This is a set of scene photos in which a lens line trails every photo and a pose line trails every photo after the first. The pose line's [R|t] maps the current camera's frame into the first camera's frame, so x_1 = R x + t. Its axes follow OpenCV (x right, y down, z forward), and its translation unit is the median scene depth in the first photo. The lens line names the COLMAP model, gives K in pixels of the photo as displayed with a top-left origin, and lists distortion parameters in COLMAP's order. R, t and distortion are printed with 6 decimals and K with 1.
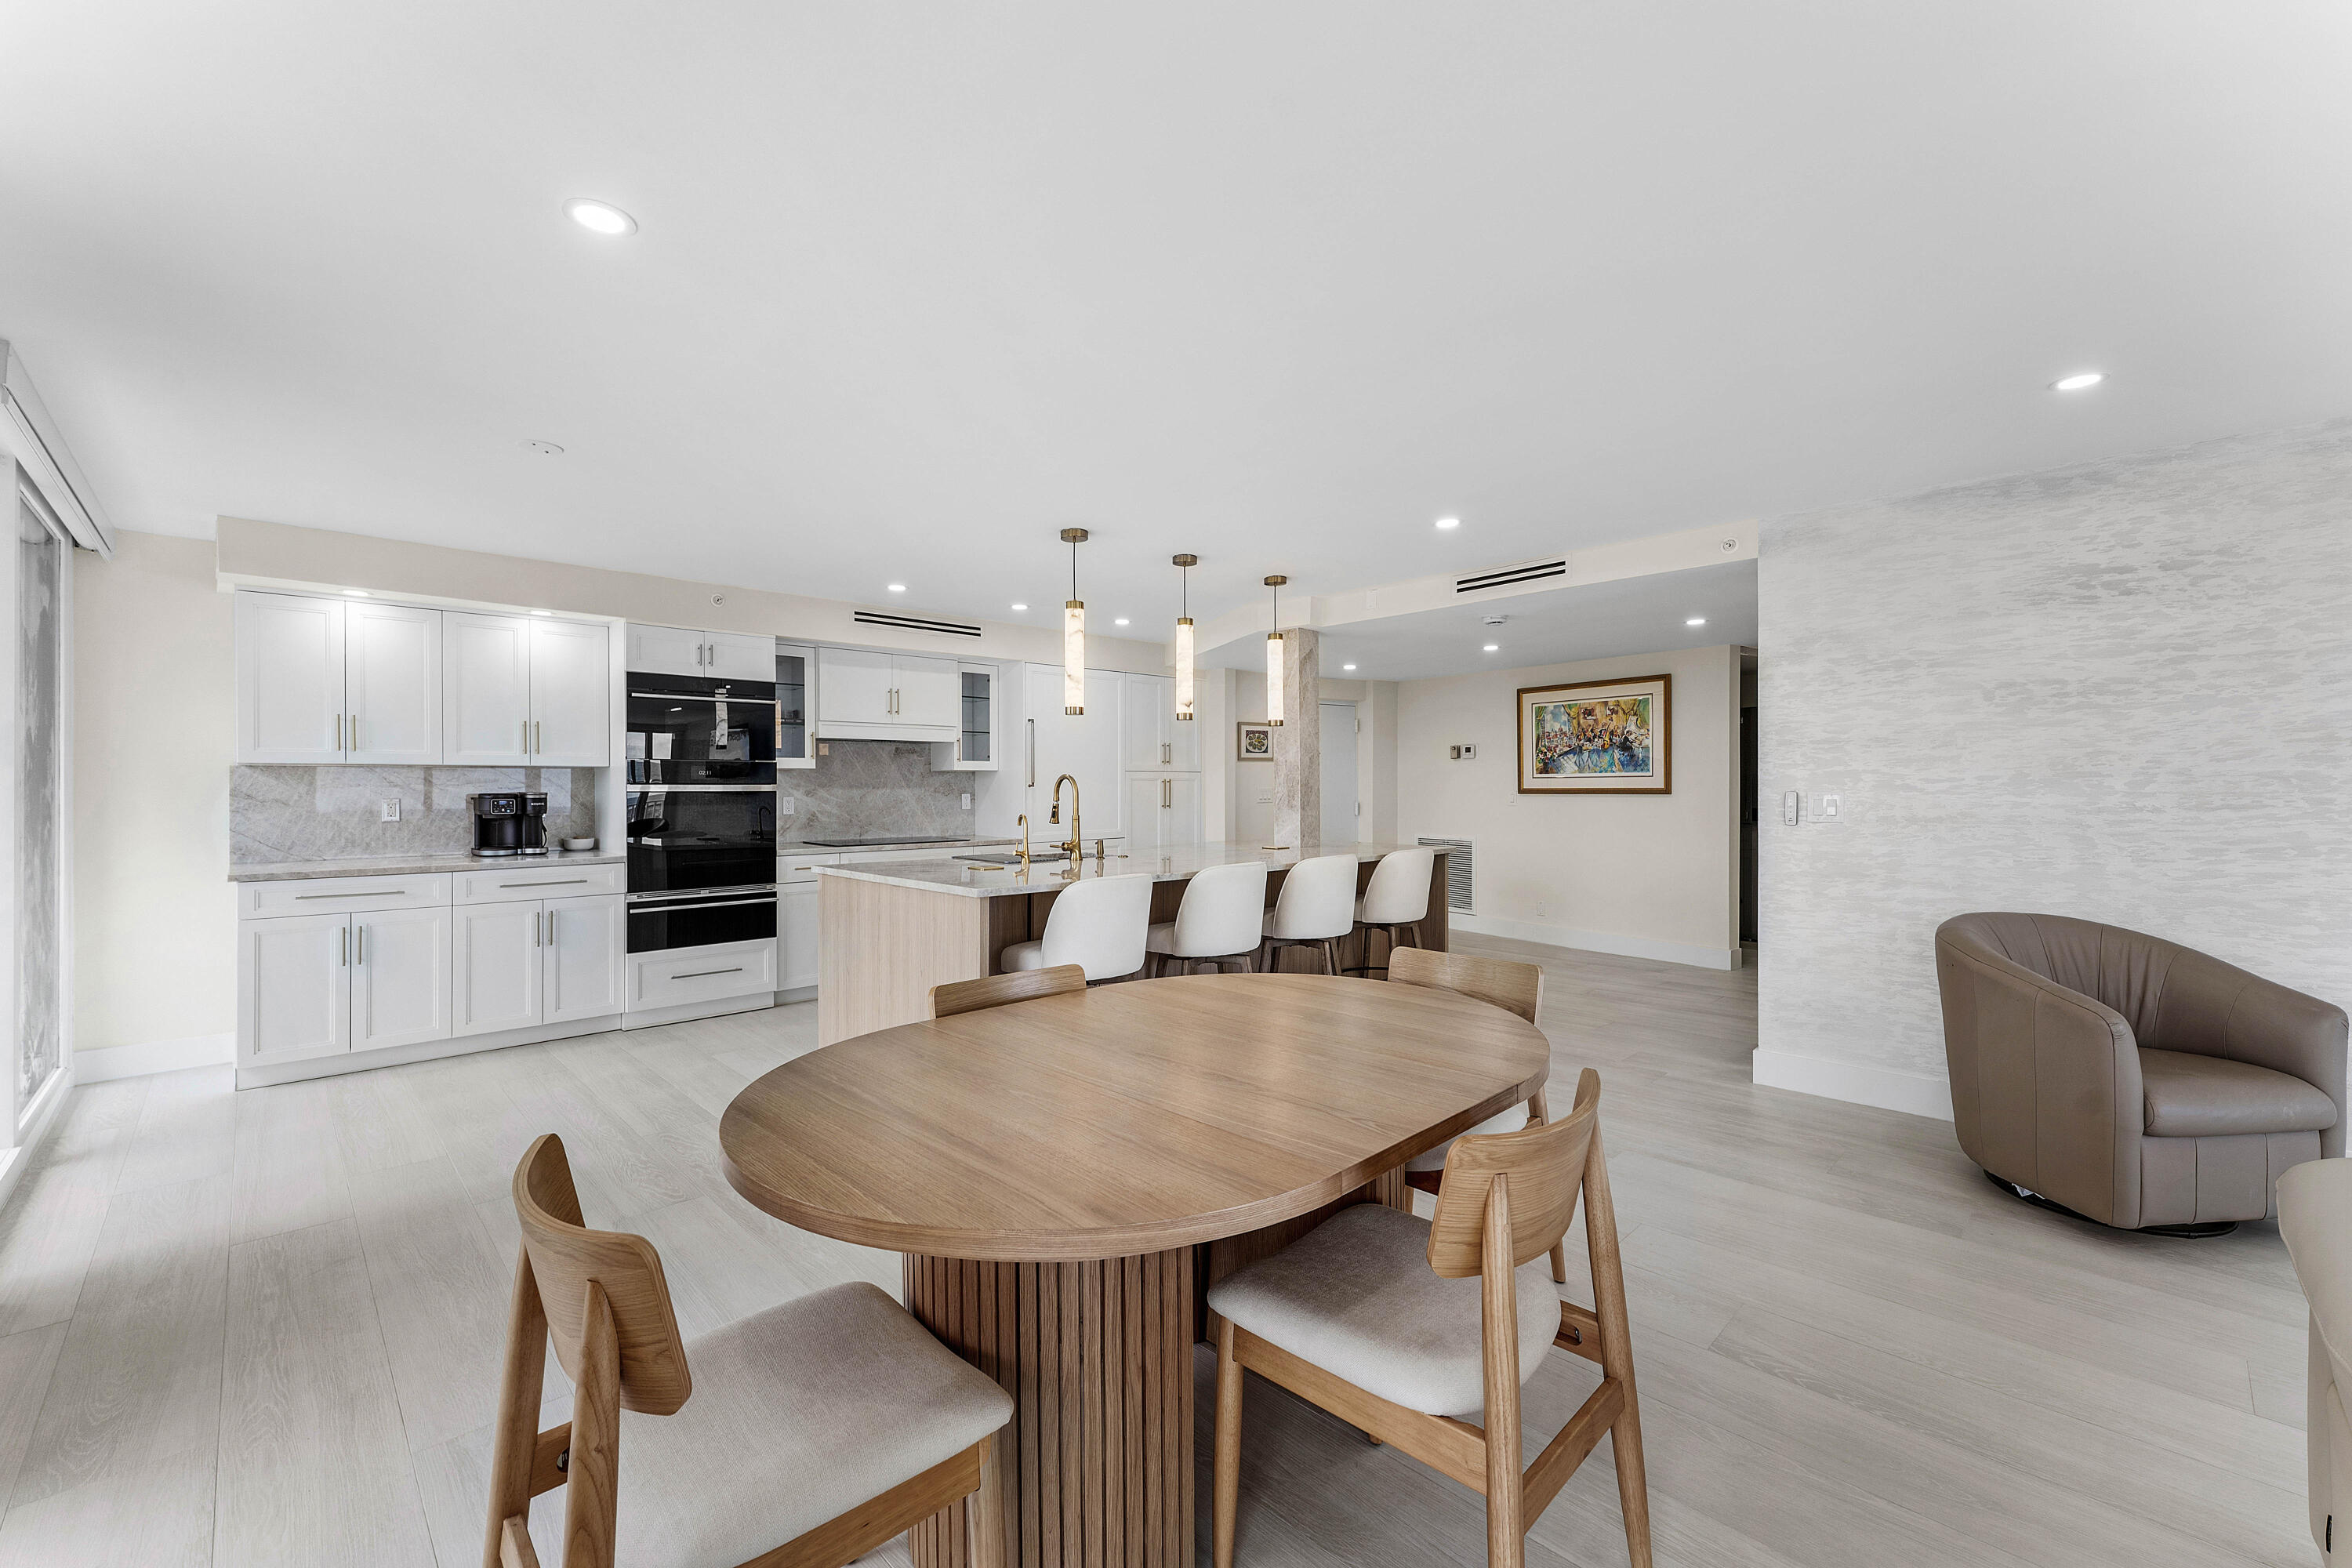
lens RADIAL K [[961.4, 0, 1186.5], [0, 961.4, 785.2], [0, 0, 1]] dist [-0.000813, 0.000085]
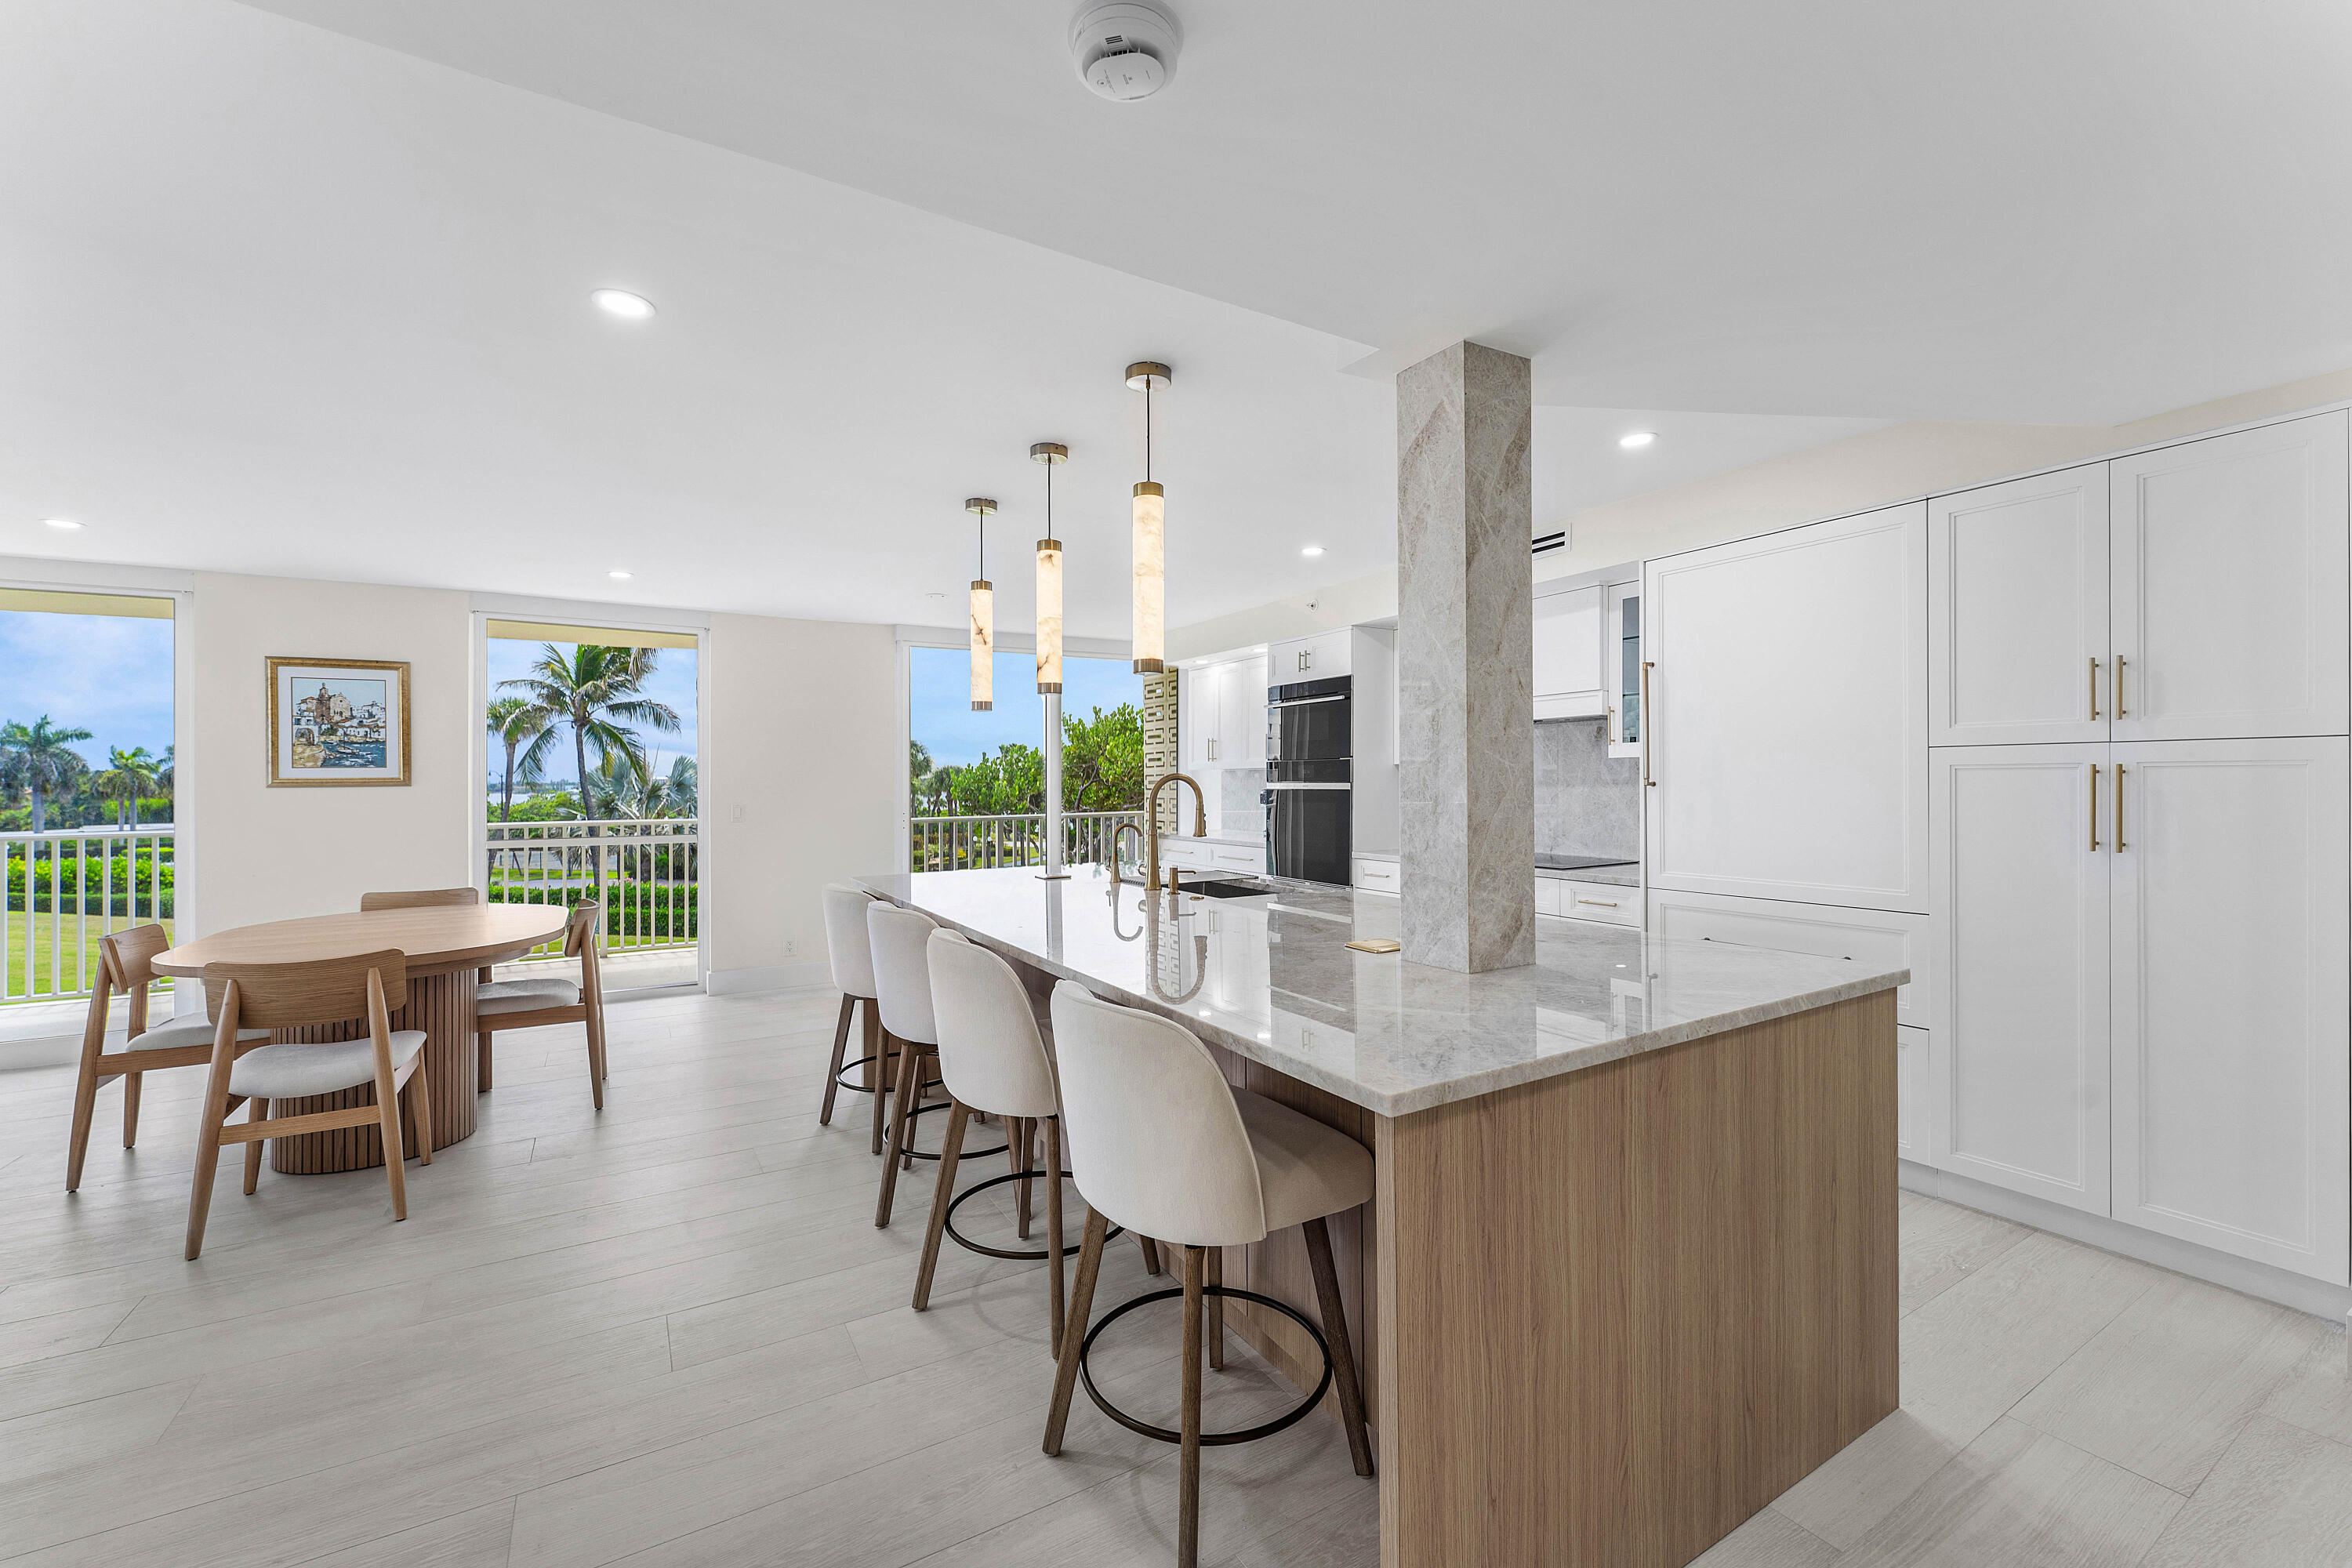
lens RADIAL K [[961.4, 0, 1163.5], [0, 961.4, 764.3], [0, 0, 1]] dist [-0.000813, 0.000085]
pose [[-0.262051, -0.011581, -0.964985, 0.566711], [0.011787, 0.999815, -0.015199, -0.007311], [0.964982, -0.015357, -0.261866, 1.143337]]
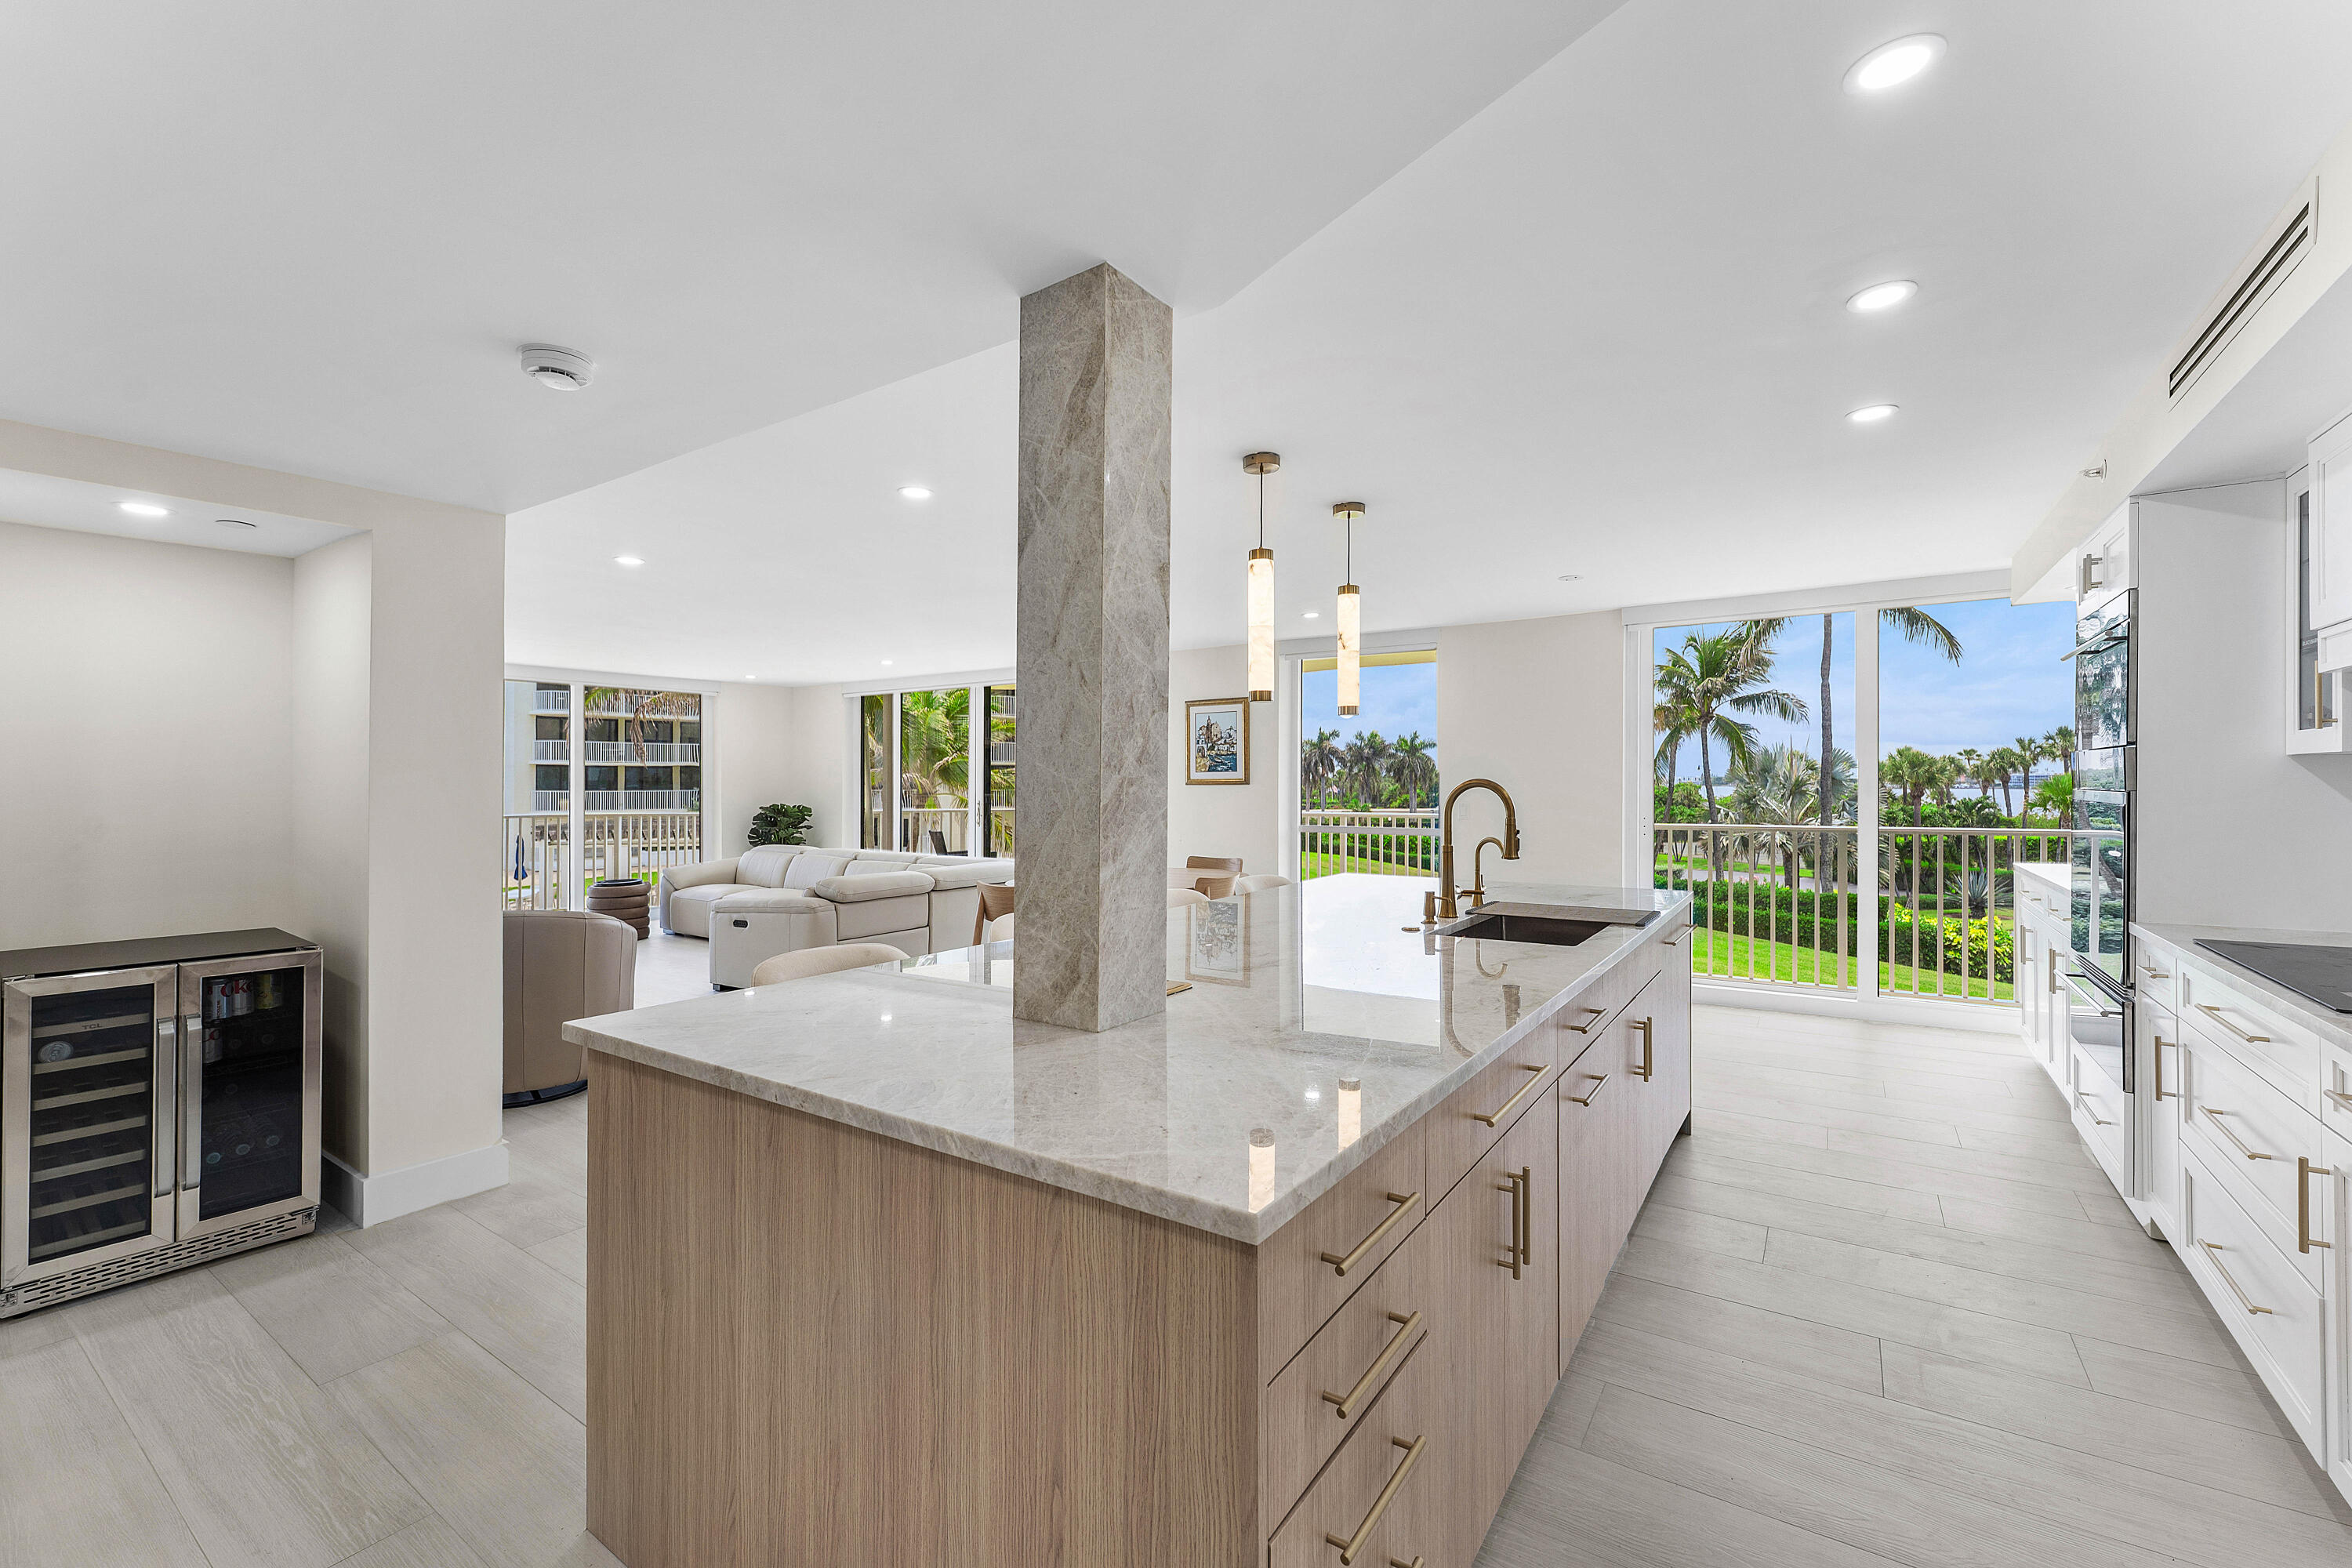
lens RADIAL K [[961.4, 0, 1181.6], [0, 961.4, 765.3], [0, 0, 1]] dist [-0.000813, 0.000085]
pose [[-0.978397, 0.003098, -0.206710, 0.163082], [0.007486, 0.999763, -0.020451, -0.009466], [0.206598, -0.021557, -0.978188, 1.516161]]
